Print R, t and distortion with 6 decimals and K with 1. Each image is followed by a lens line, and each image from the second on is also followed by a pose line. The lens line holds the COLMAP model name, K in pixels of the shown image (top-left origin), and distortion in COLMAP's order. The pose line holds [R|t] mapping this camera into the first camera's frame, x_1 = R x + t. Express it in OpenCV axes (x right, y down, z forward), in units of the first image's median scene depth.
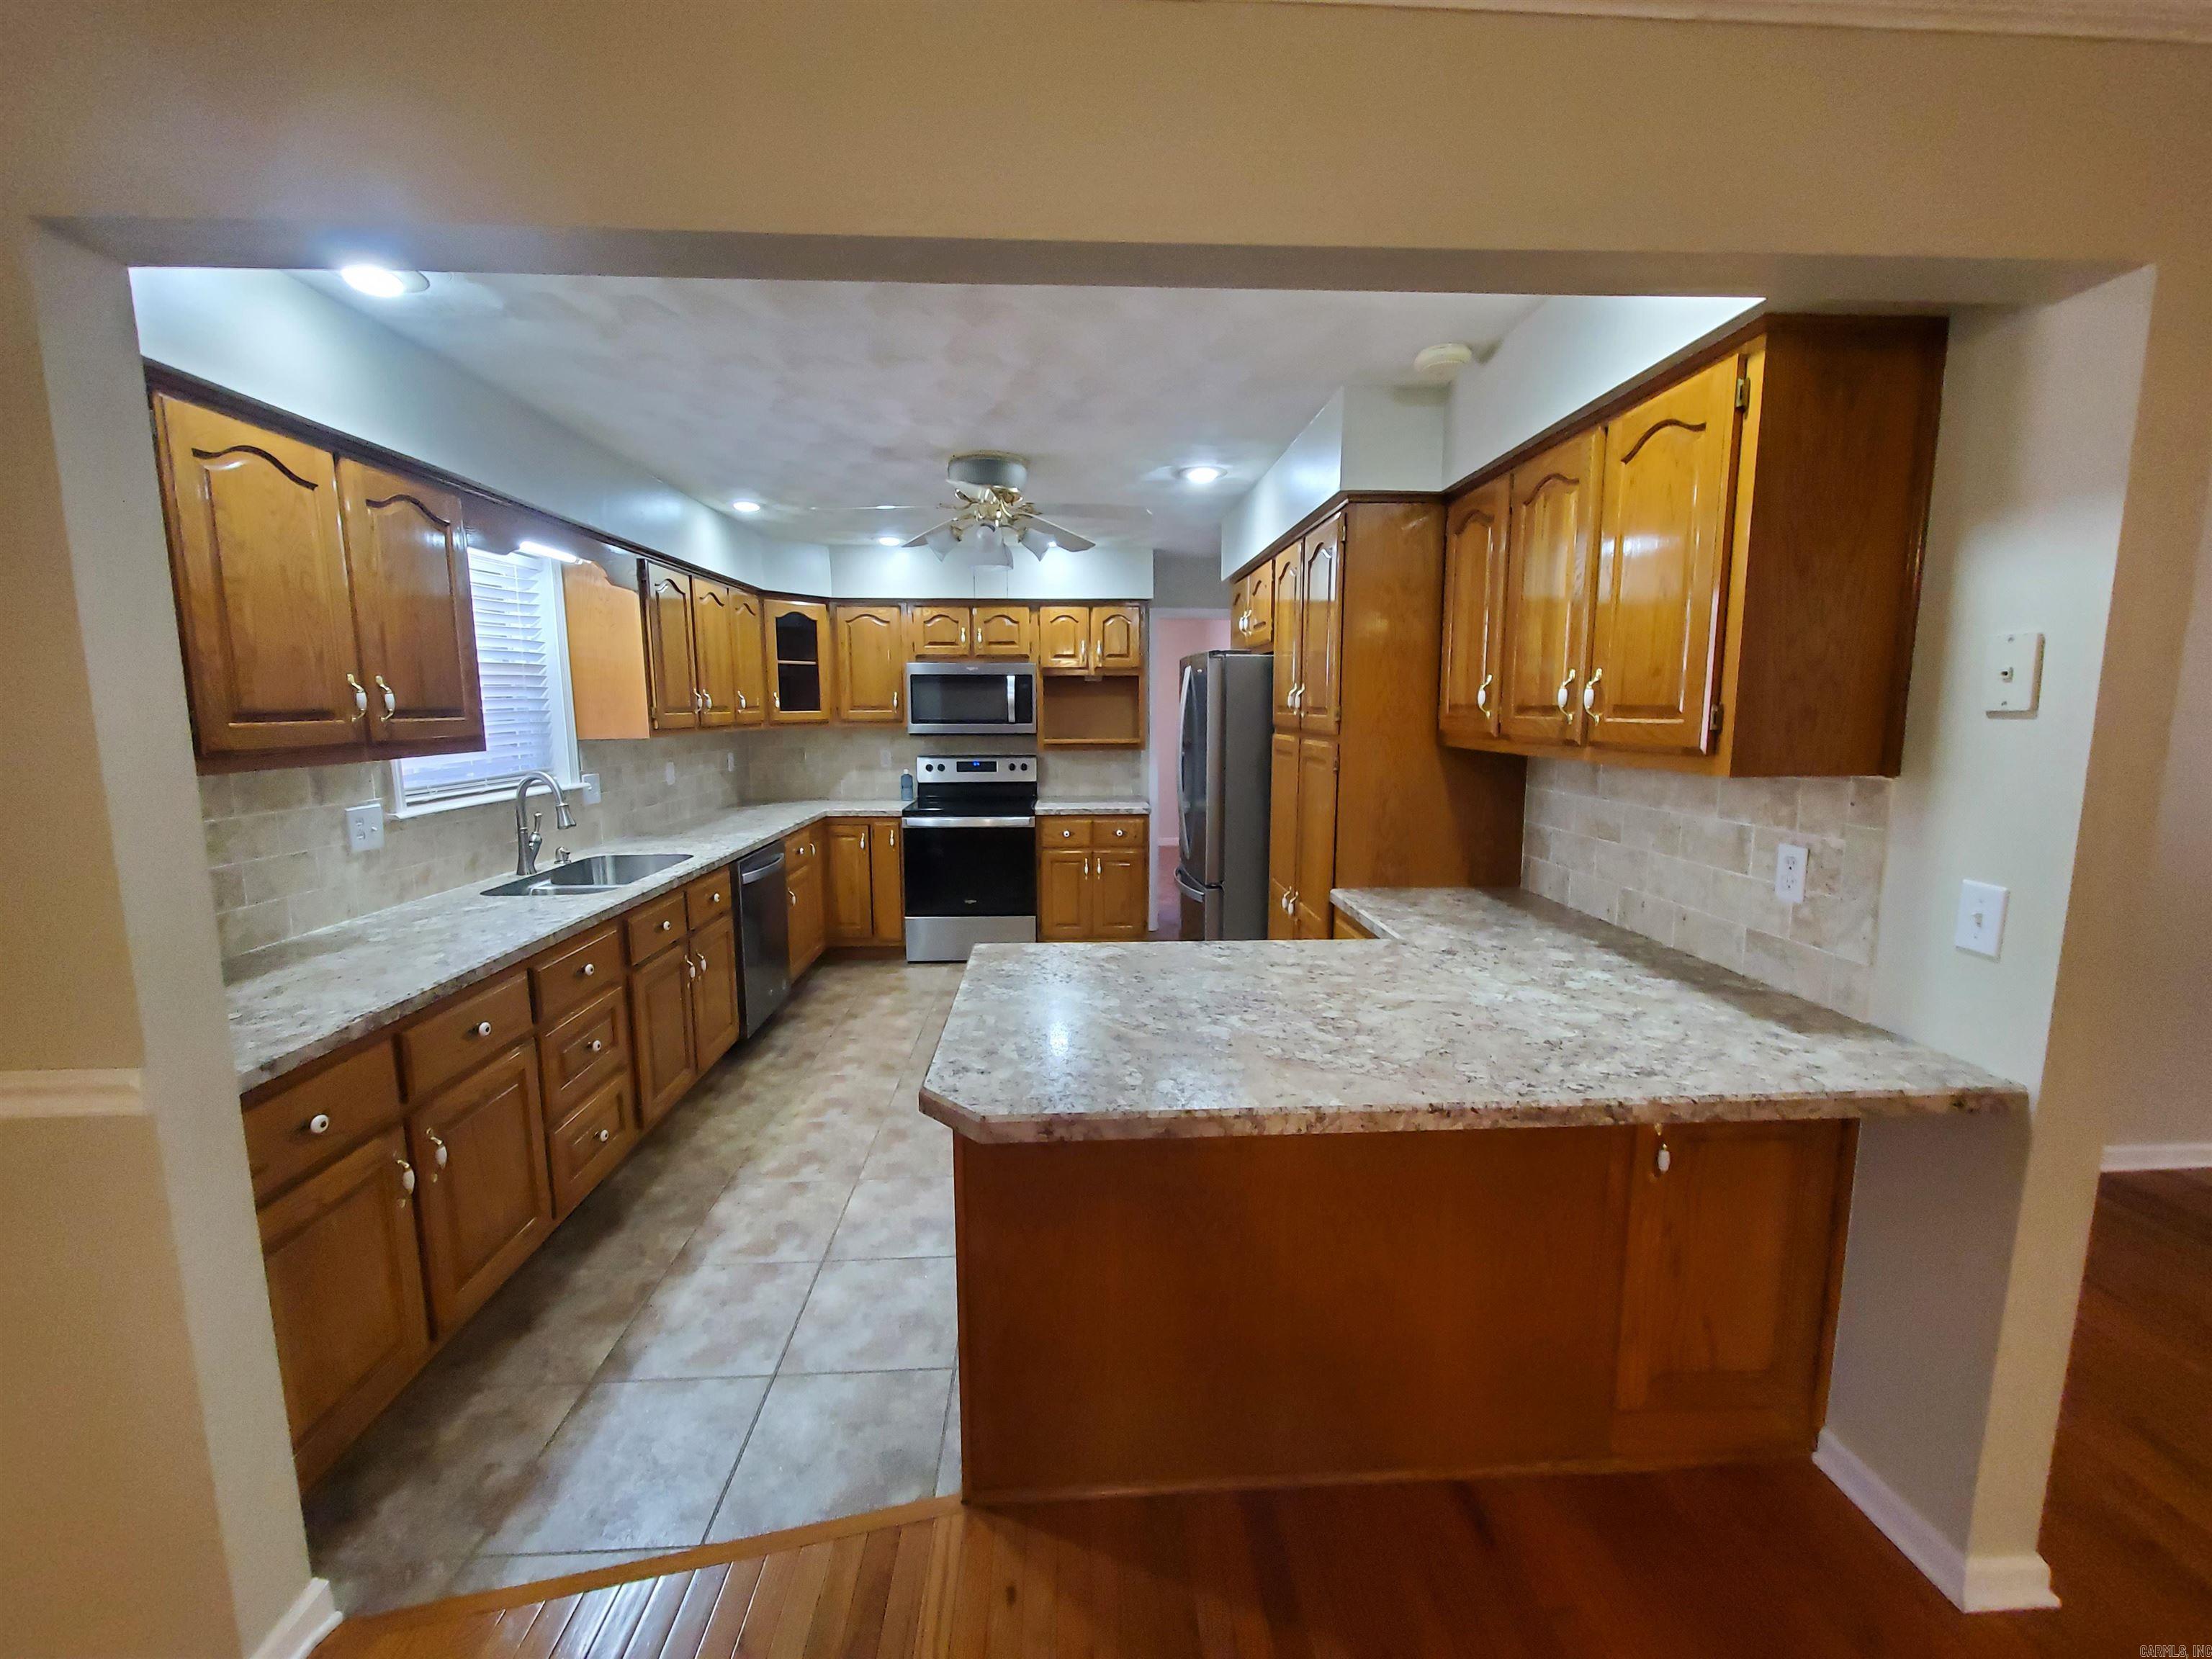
lens RADIAL K [[868.1, 0, 1111.2], [0, 868.1, 816.9], [0, 0, 1]] dist [-0.006057, 0.000115]
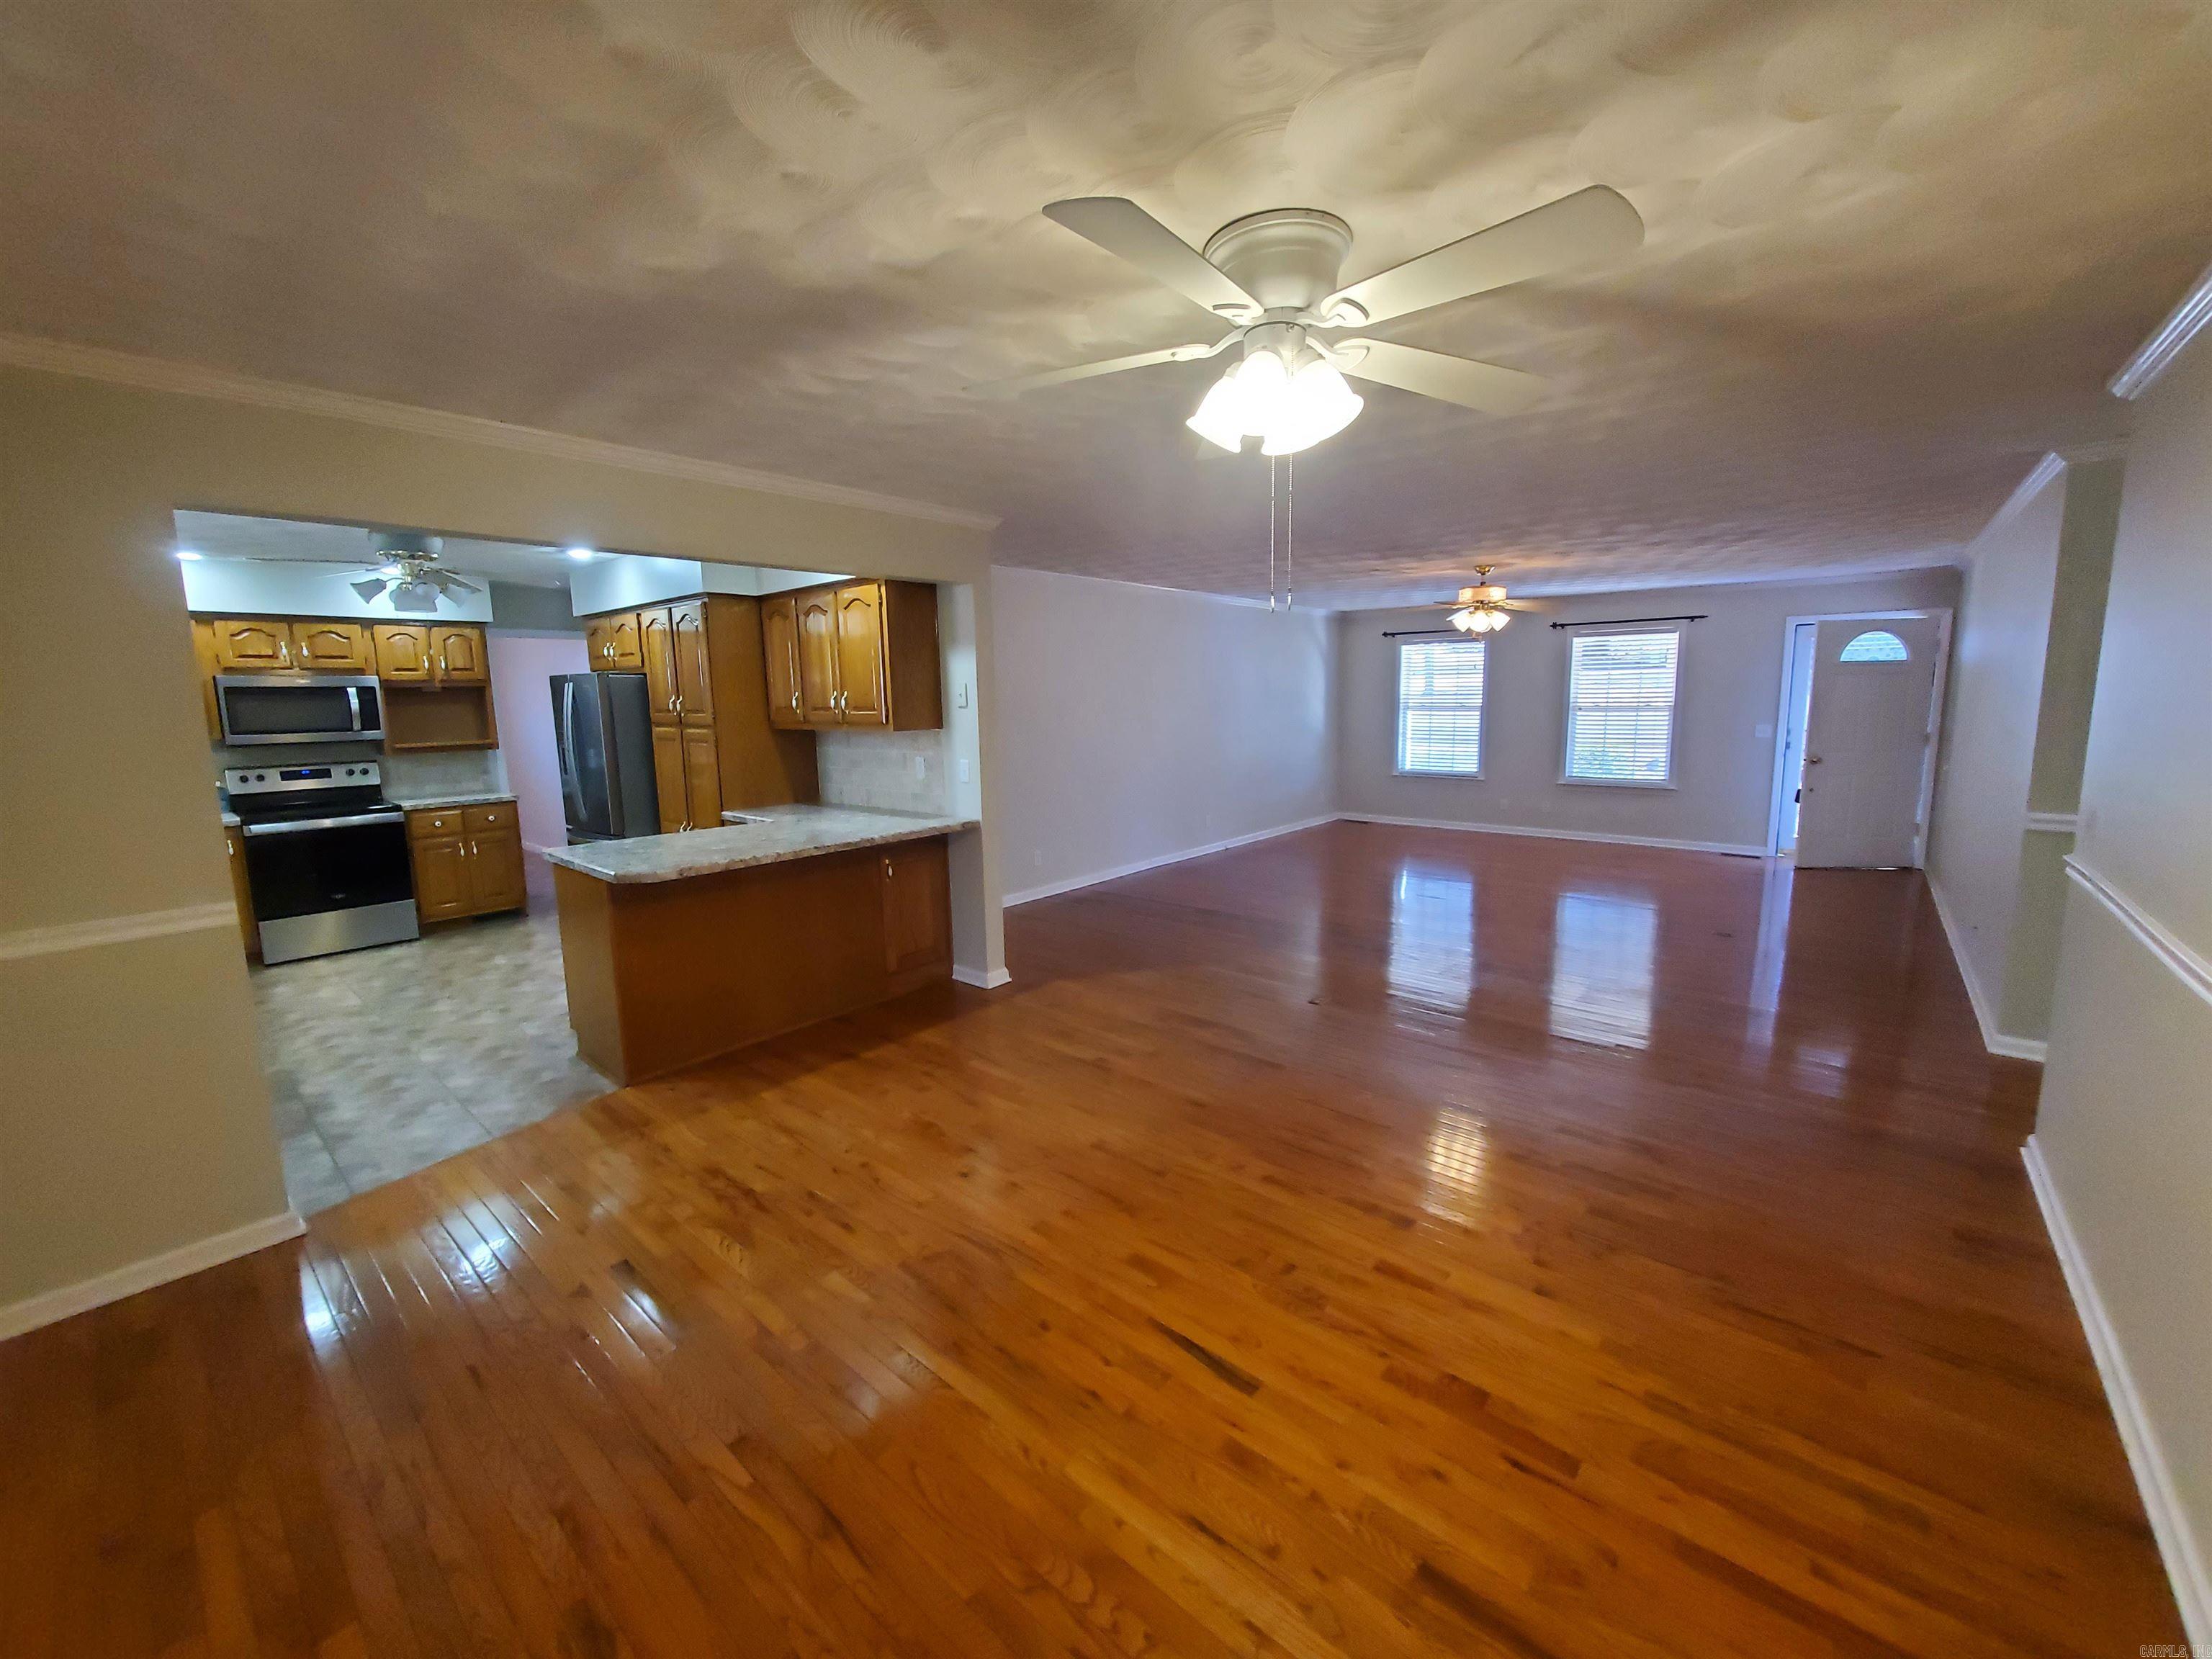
lens RADIAL K [[868.1, 0, 1111.2], [0, 868.1, 816.9], [0, 0, 1]] dist [-0.006057, 0.000115]
pose [[0.687654, -0.112469, 0.717275, -0.416650], [0.109851, 0.992673, 0.050337, 0.080694], [-0.717680, 0.044179, 0.694970, -0.711445]]
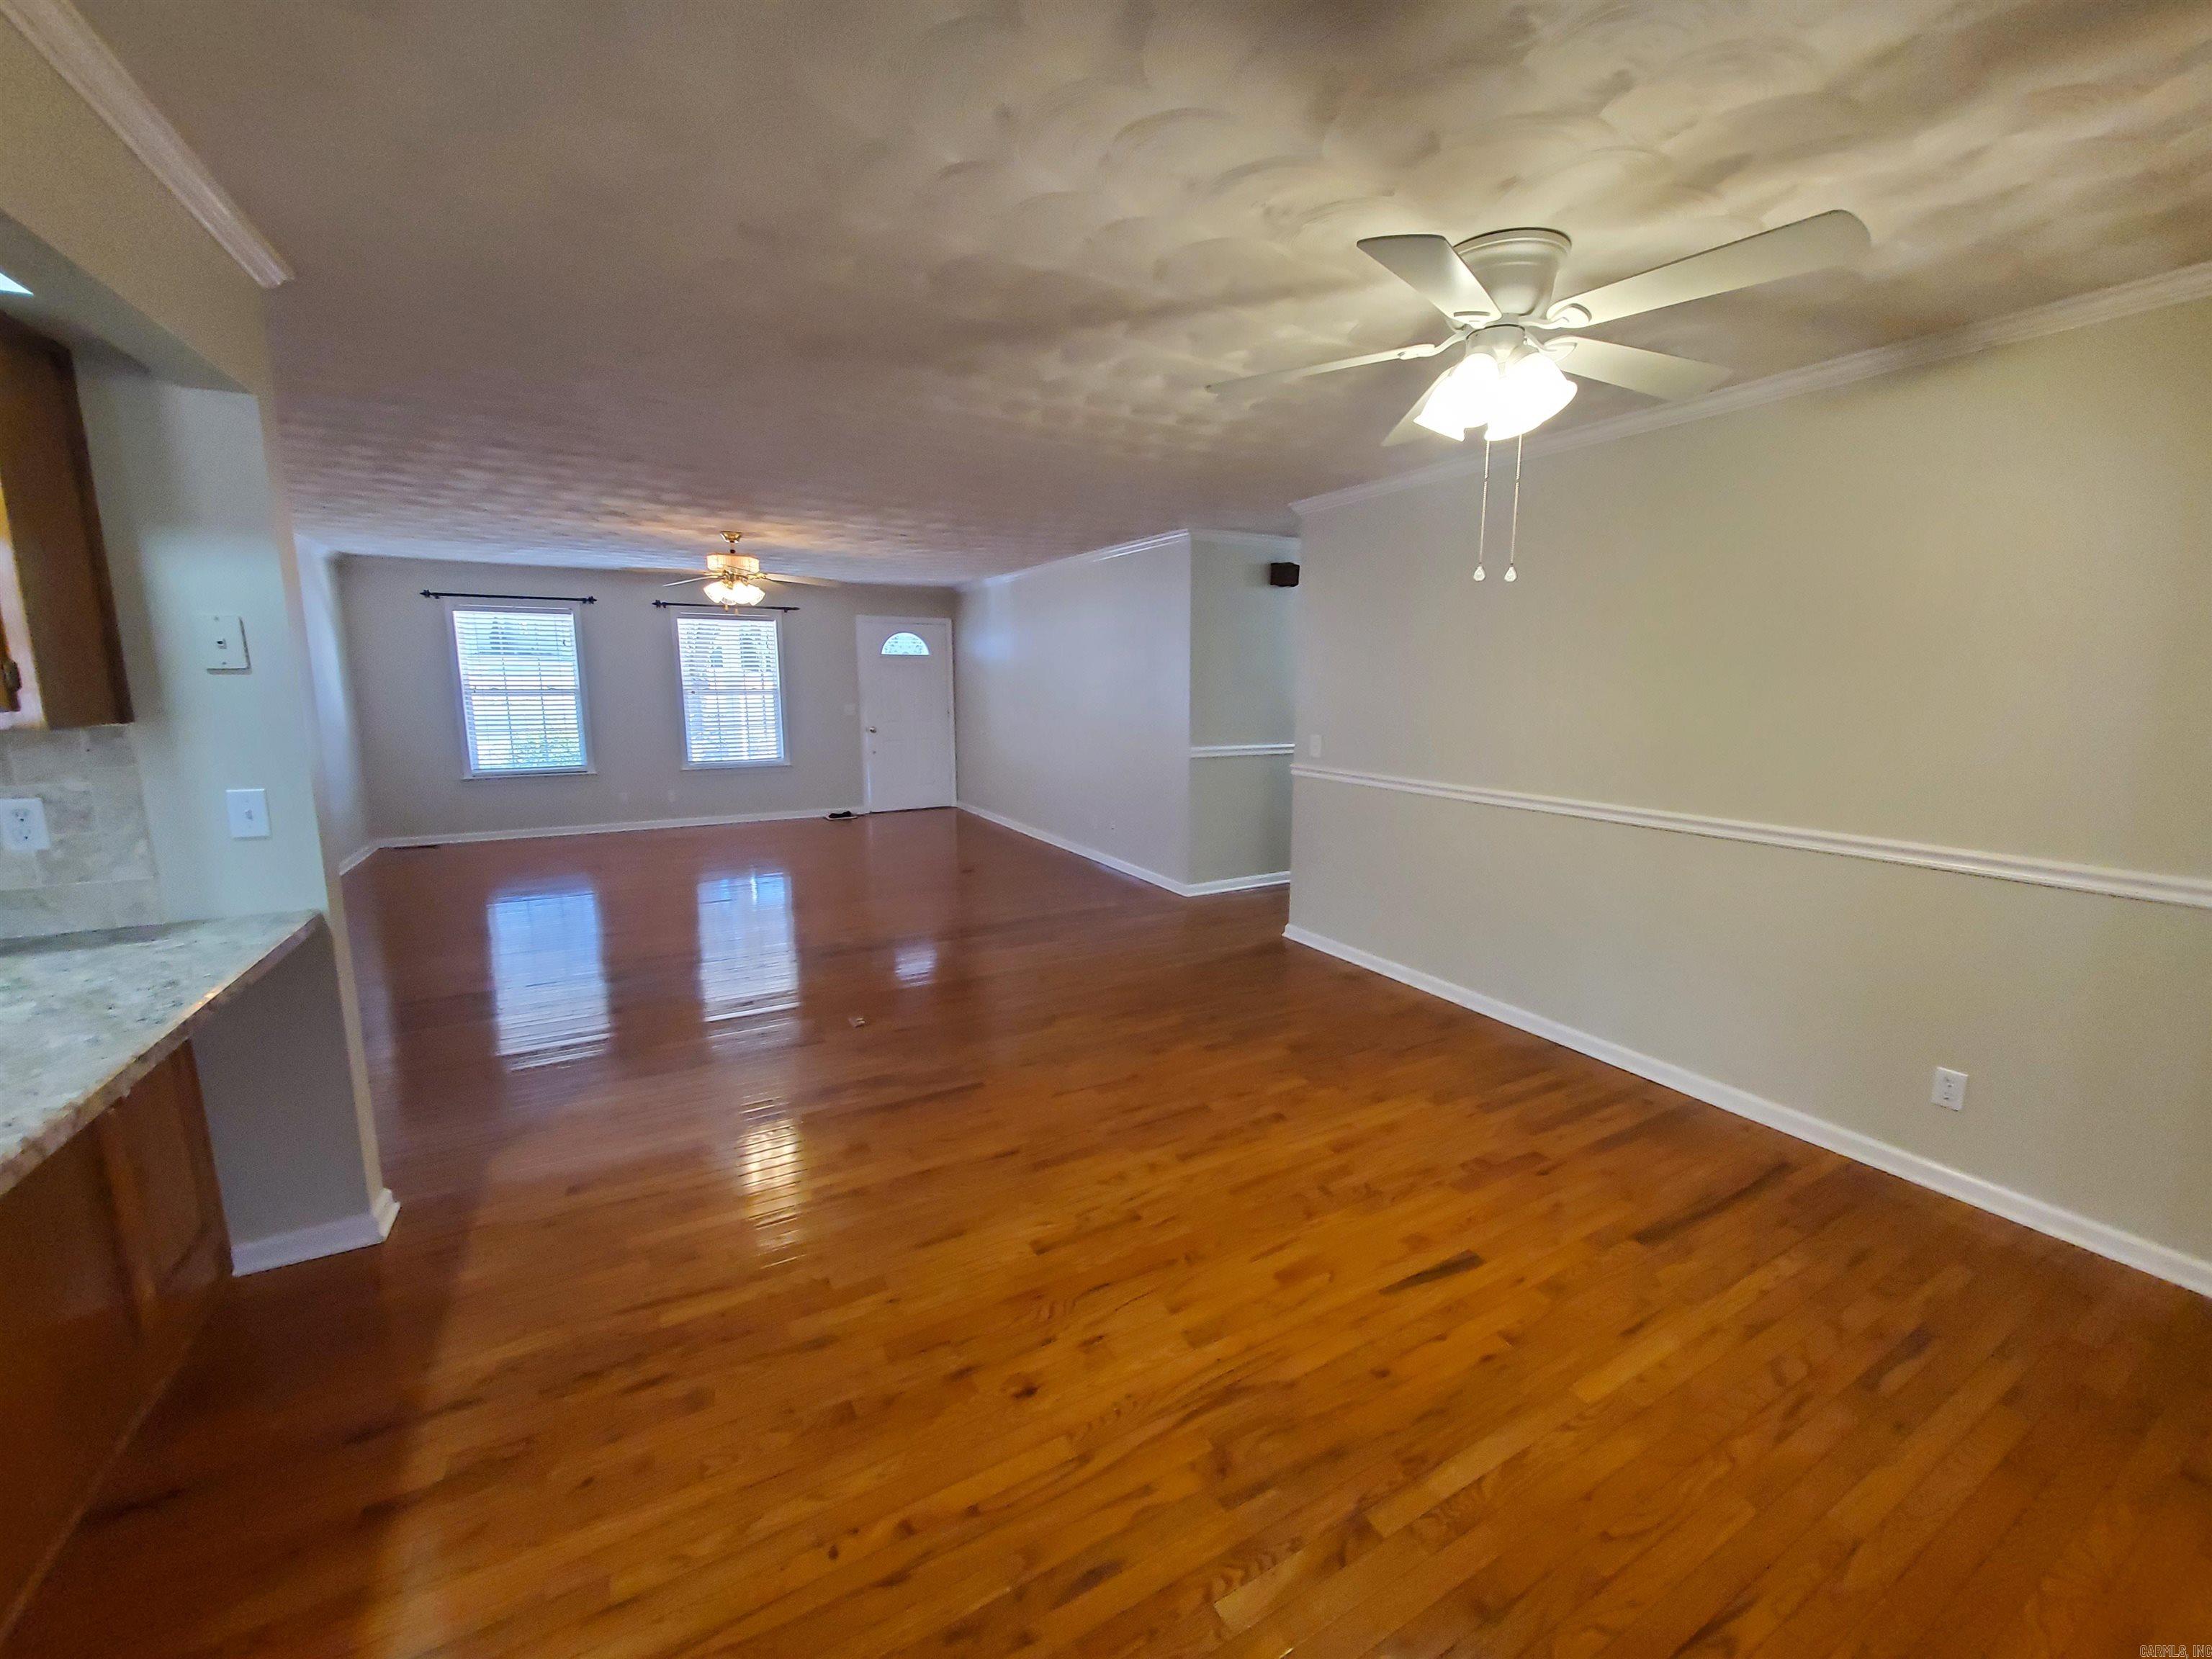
lens RADIAL K [[868.1, 0, 1111.2], [0, 868.1, 816.9], [0, 0, 1]] dist [-0.006057, 0.000115]
pose [[-0.437945, -0.144634, 0.887291, -0.400318], [0.111917, 0.970524, 0.213441, -0.010523], [-0.892008, 0.192778, -0.408850, 0.137708]]
